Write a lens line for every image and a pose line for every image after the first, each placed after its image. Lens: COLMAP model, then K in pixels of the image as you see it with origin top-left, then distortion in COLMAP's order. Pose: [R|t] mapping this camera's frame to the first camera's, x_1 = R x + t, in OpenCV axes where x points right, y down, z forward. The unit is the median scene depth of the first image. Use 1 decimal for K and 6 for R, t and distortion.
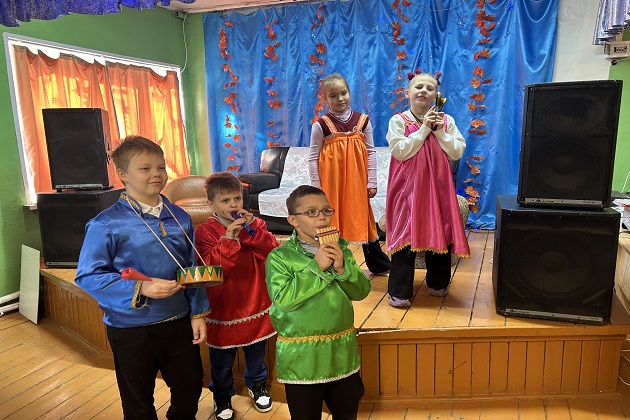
lens RADIAL K [[482.4, 0, 307.3], [0, 482.4, 221.9], [0, 0, 1]] dist [0.046572, -0.066428]
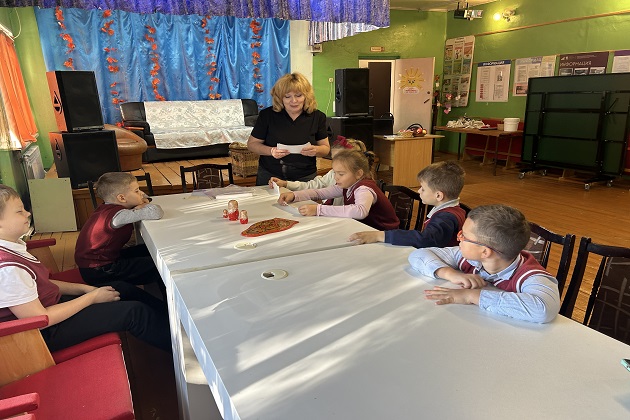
lens RADIAL K [[460.7, 0, 312.0], [0, 460.7, 217.3], [0, 0, 1]] dist [0.047072, -0.055324]
pose [[0.681374, -0.190118, 0.706813, -0.729204], [0.151144, 0.981410, 0.118276, 0.085697], [-0.716160, 0.026240, 0.697442, -0.256000]]
